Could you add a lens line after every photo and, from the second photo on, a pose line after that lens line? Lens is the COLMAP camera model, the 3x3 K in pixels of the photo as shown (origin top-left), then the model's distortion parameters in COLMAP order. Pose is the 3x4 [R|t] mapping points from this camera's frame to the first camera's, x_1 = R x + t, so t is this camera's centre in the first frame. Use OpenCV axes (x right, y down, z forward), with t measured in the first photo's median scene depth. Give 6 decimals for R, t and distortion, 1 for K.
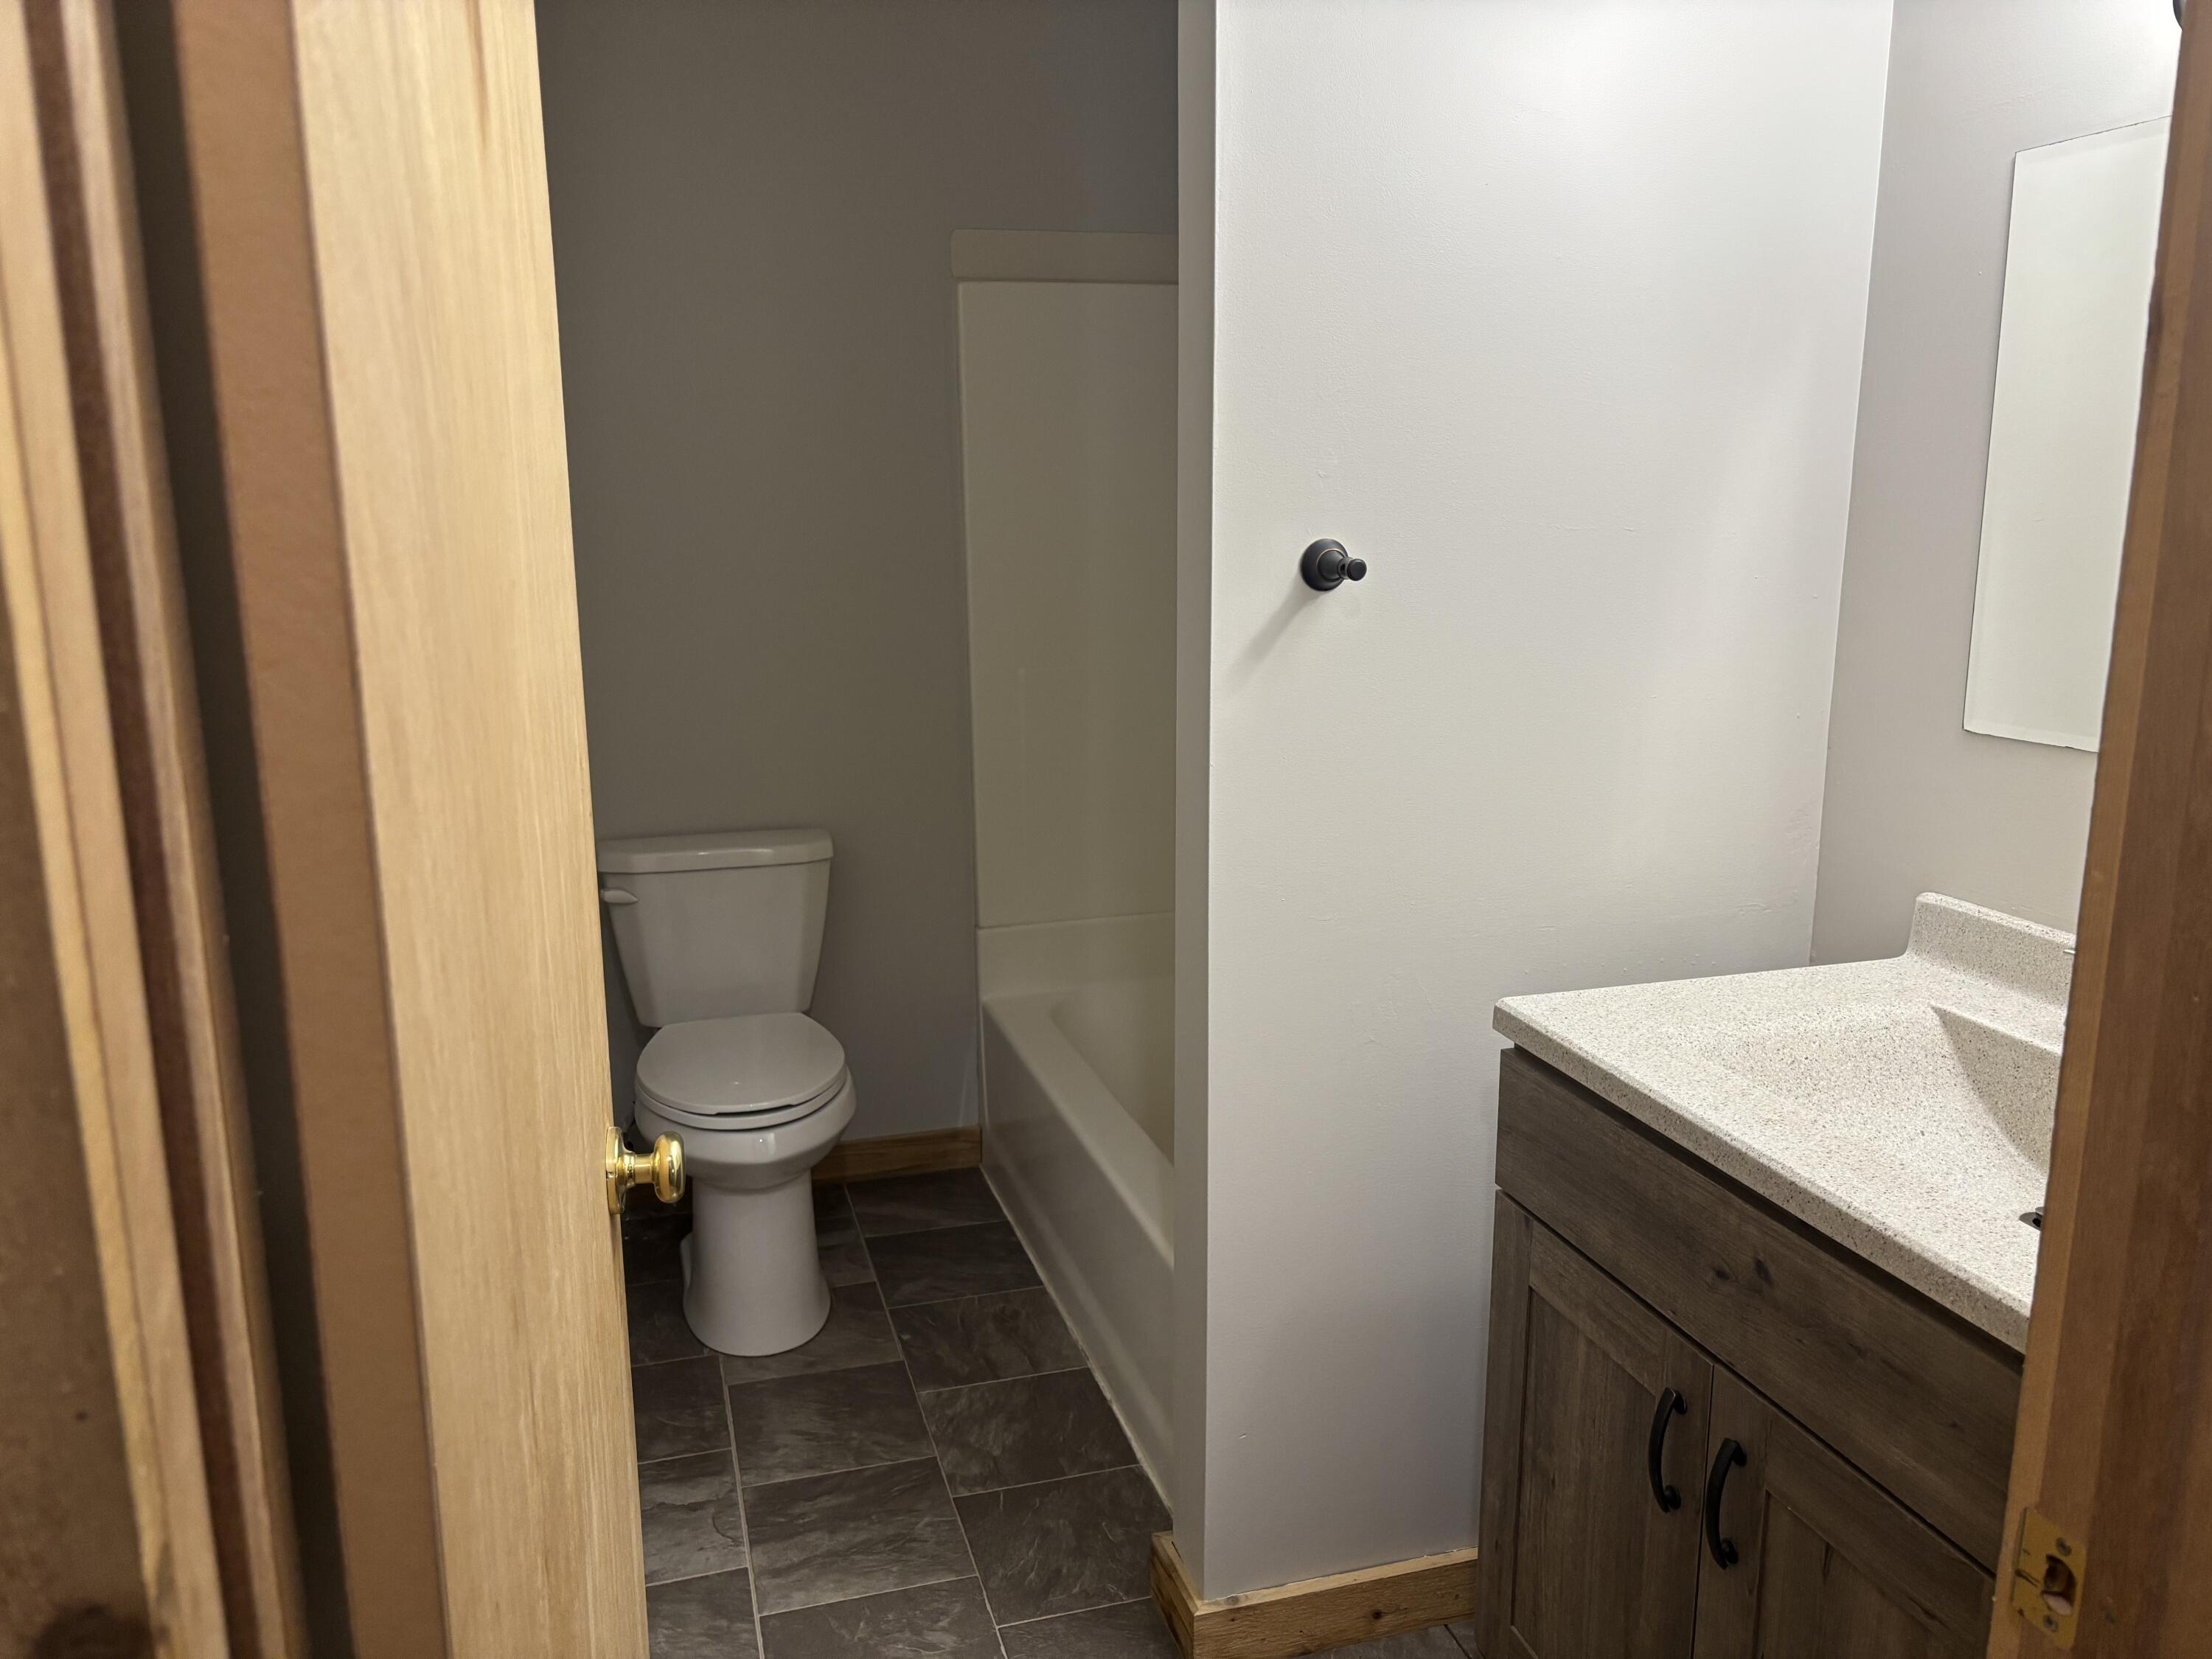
lens RADIAL K [[1670.2, 0, 1109.2], [0, 1670.2, 825.9], [0, 0, 1]] dist [0.050771, -0.043404]
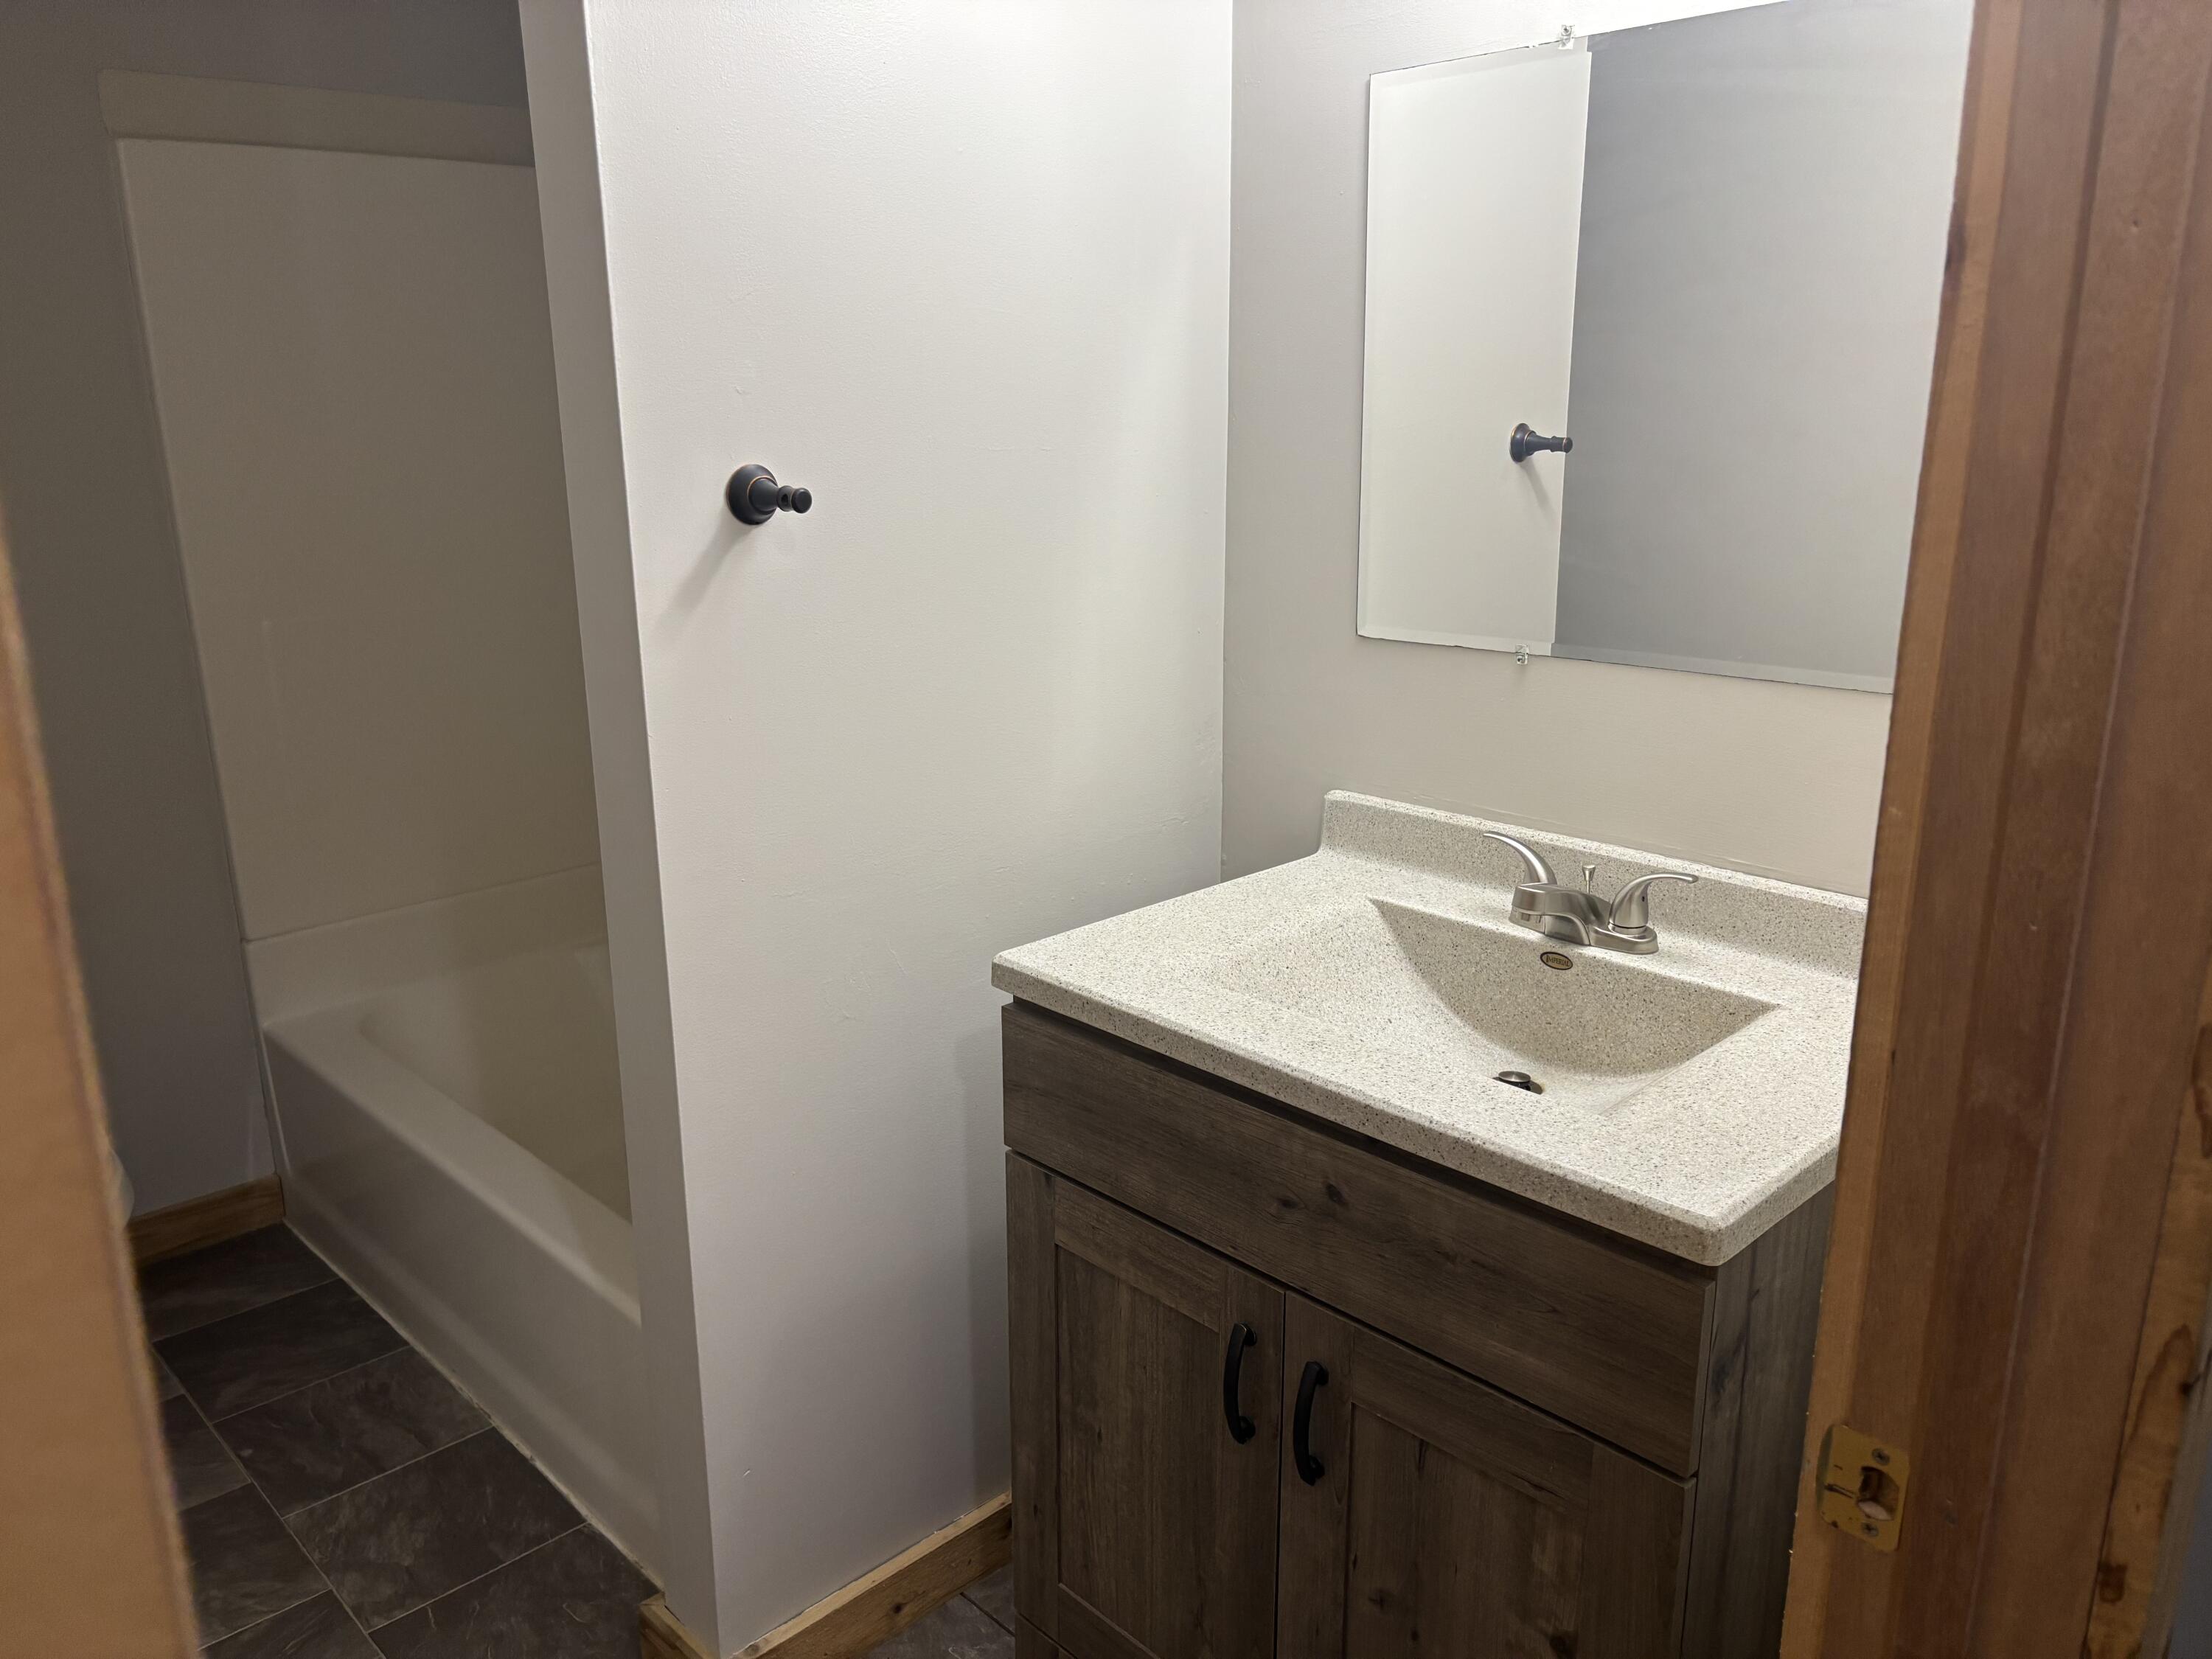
lens RADIAL K [[1670.2, 0, 1112.4], [0, 1670.2, 830.1], [0, 0, 1]] dist [0.050771, -0.043404]
pose [[0.889503, -0.120365, 0.440790, -0.115195], [0.094793, 0.992304, 0.079674, -0.035207], [-0.446988, -0.029086, 0.894067, 0.131839]]
